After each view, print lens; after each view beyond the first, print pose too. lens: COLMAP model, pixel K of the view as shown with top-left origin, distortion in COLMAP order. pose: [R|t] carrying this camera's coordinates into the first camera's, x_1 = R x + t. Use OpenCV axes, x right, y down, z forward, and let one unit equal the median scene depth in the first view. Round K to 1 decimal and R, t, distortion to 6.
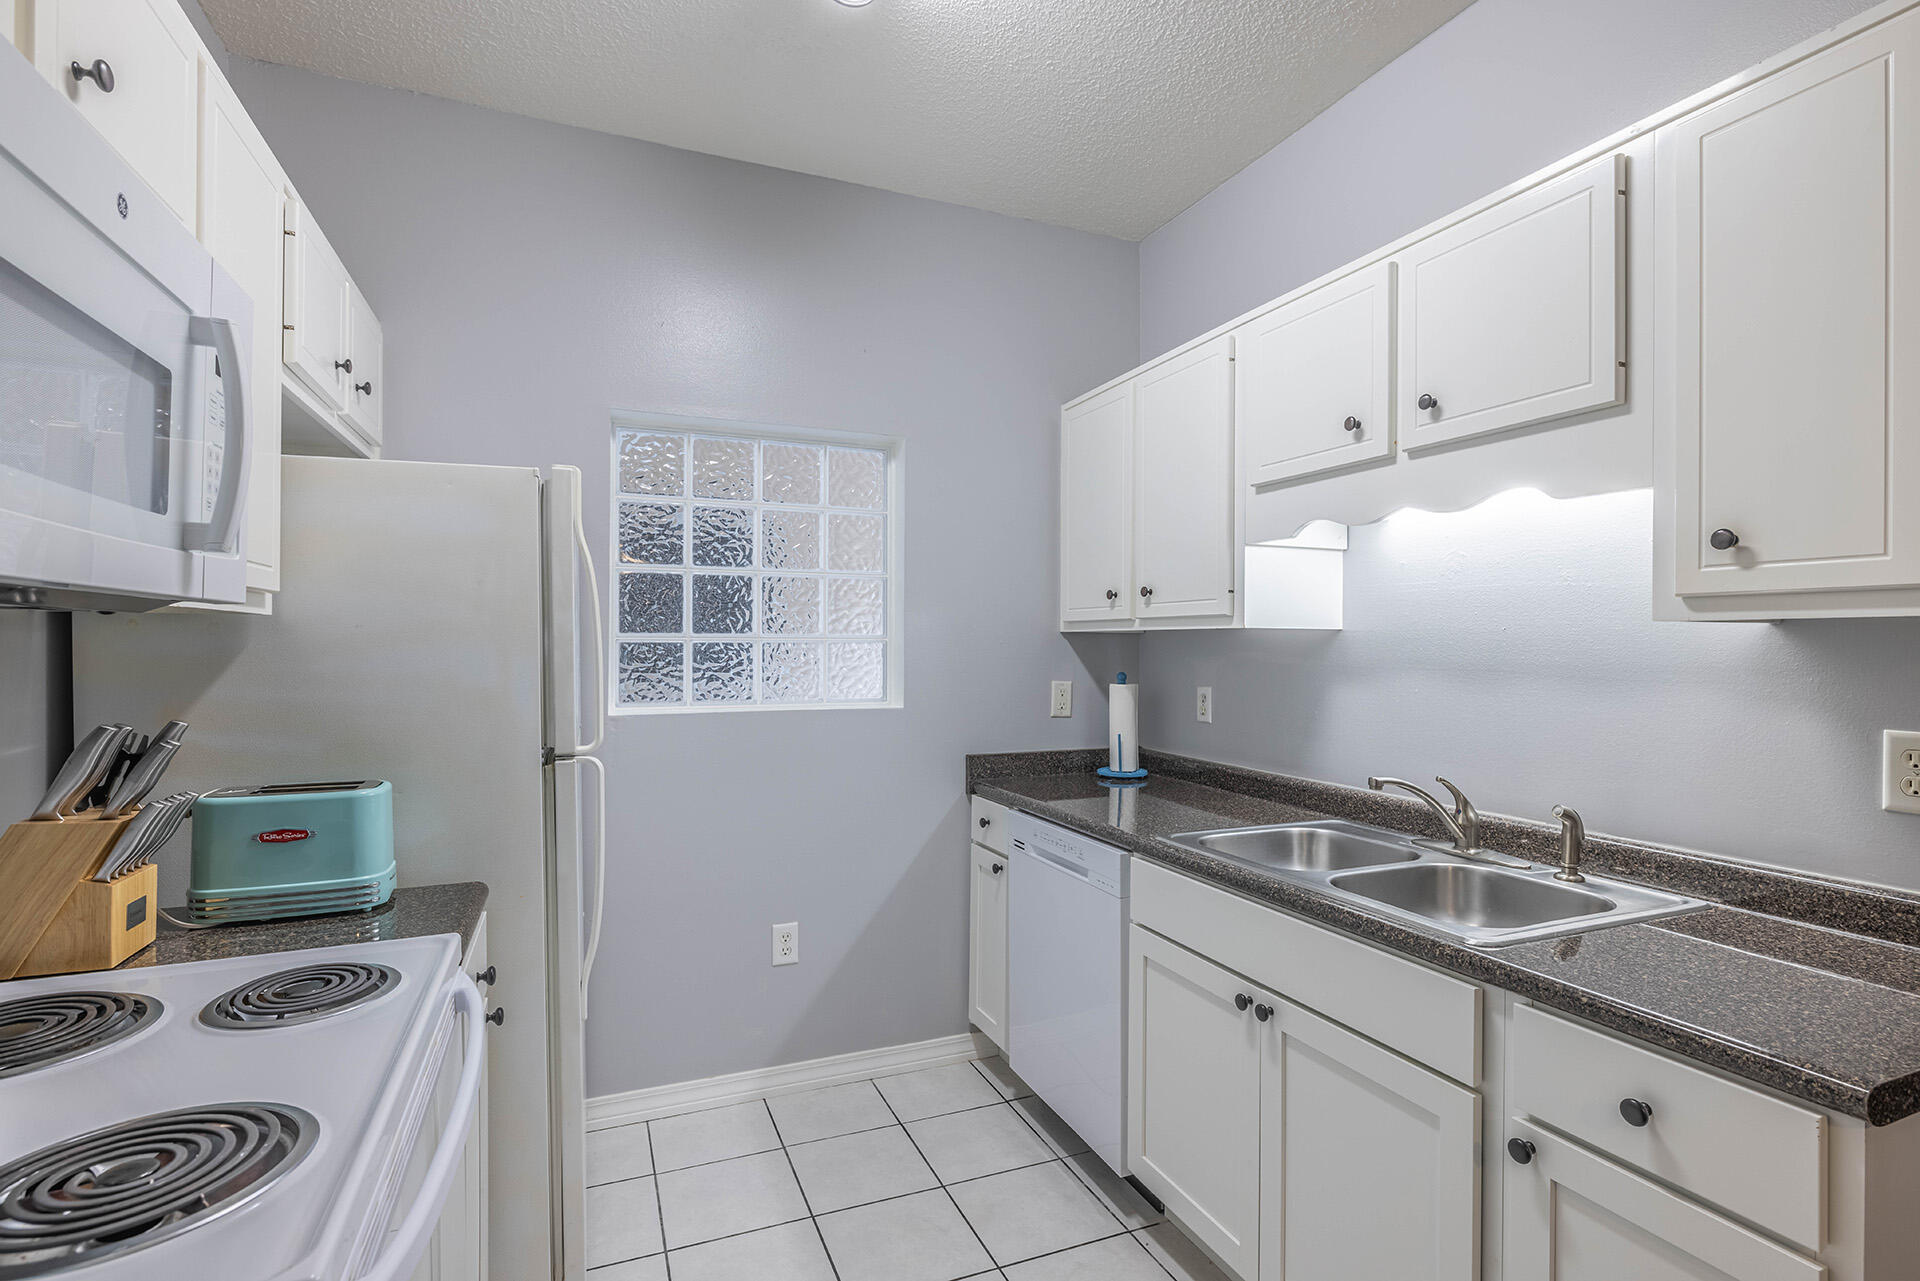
lens RADIAL K [[882.3, 0, 957.7], [0, 882.3, 658.1], [0, 0, 1]] dist [-0.017778, 0.001903]
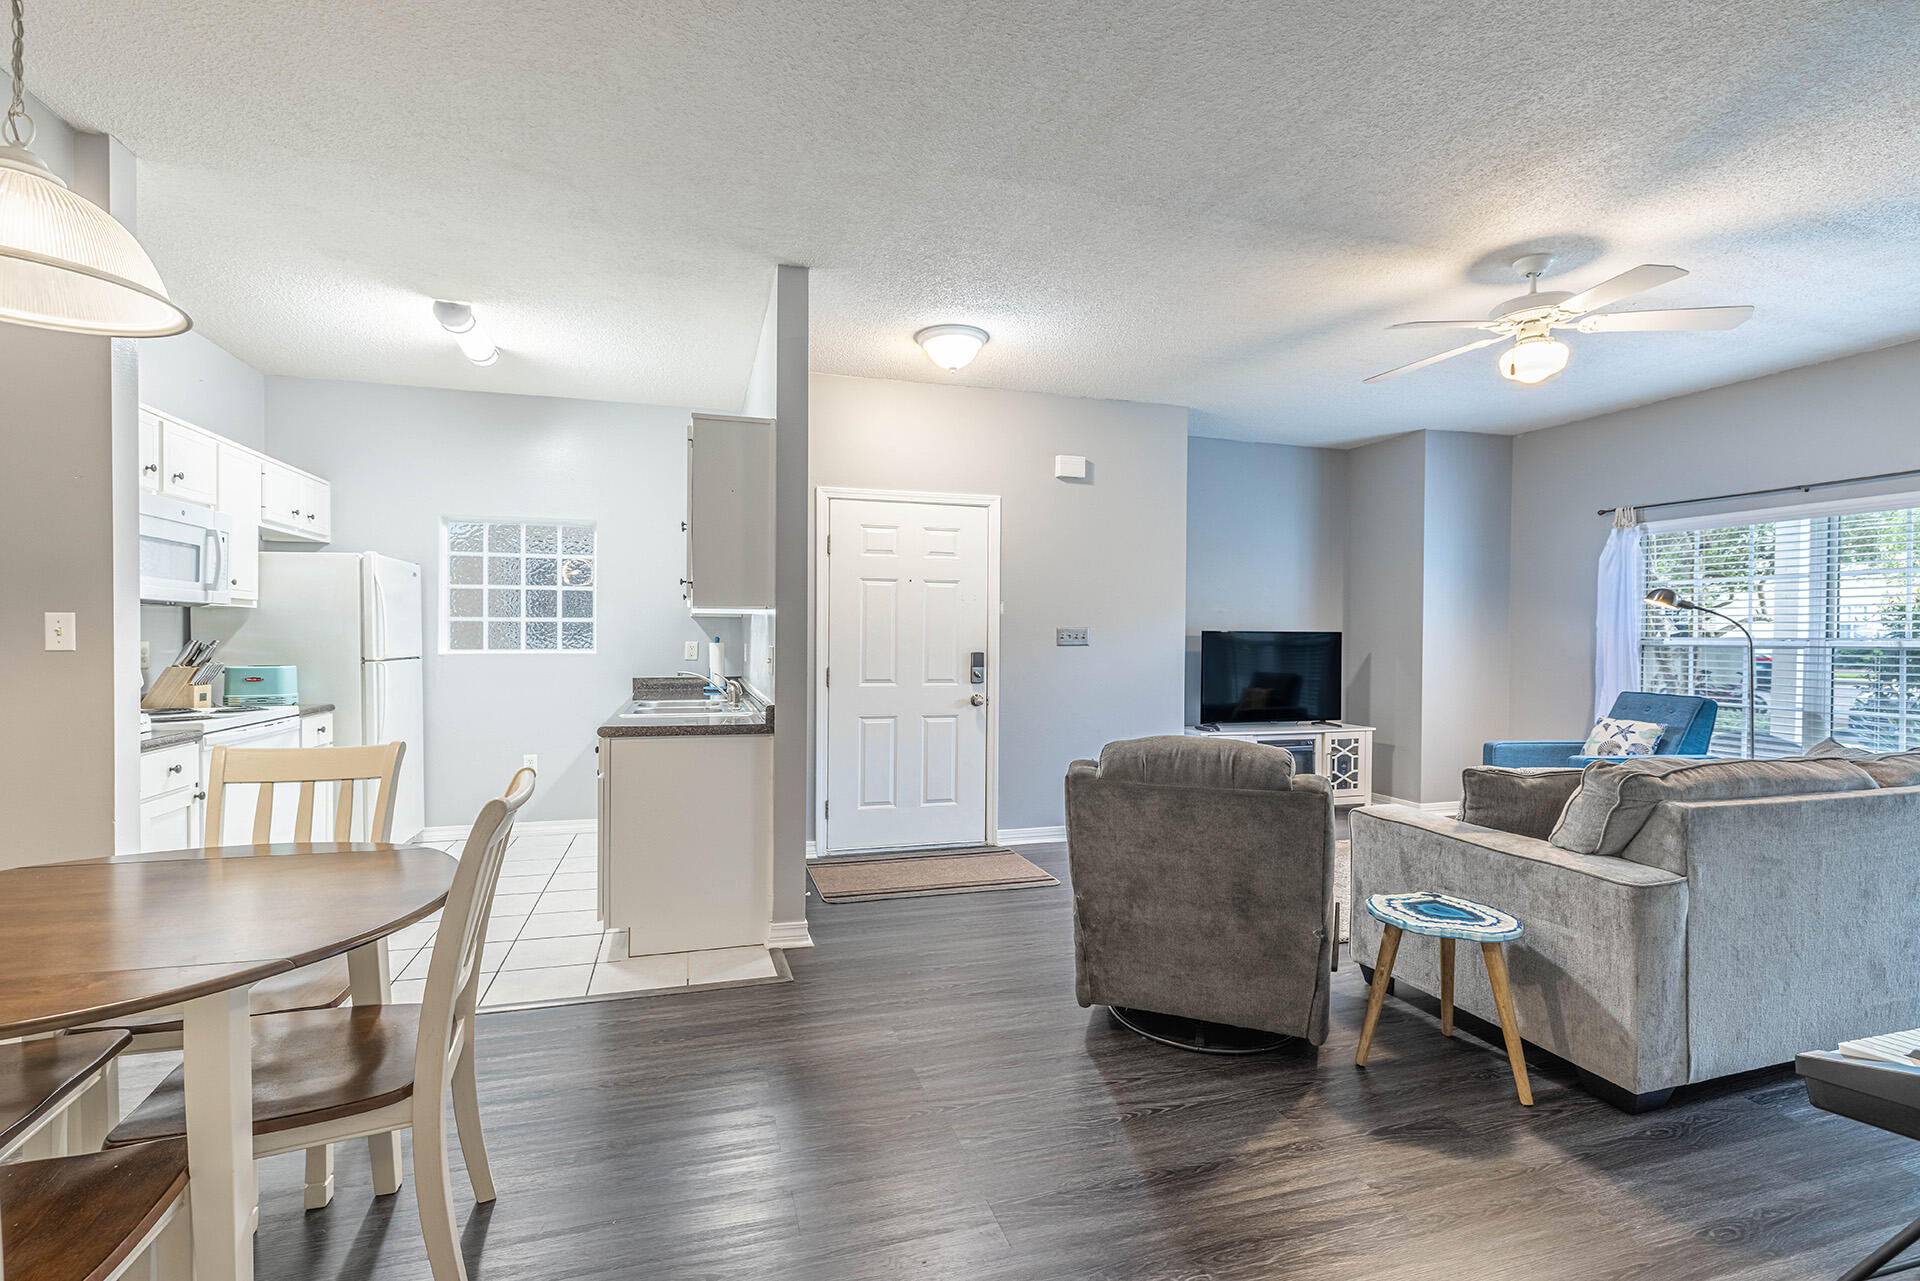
lens RADIAL K [[802.2, 0, 978.9], [0, 802.2, 646.0], [0, 0, 1]] dist [-0.002899, 0.000759]
pose [[0.995935, 0.003526, -0.090011, 1.021216], [-0.003675, 0.999992, -0.001491, 0.040510], [0.090005, 0.001816, 0.995940, -0.797197]]
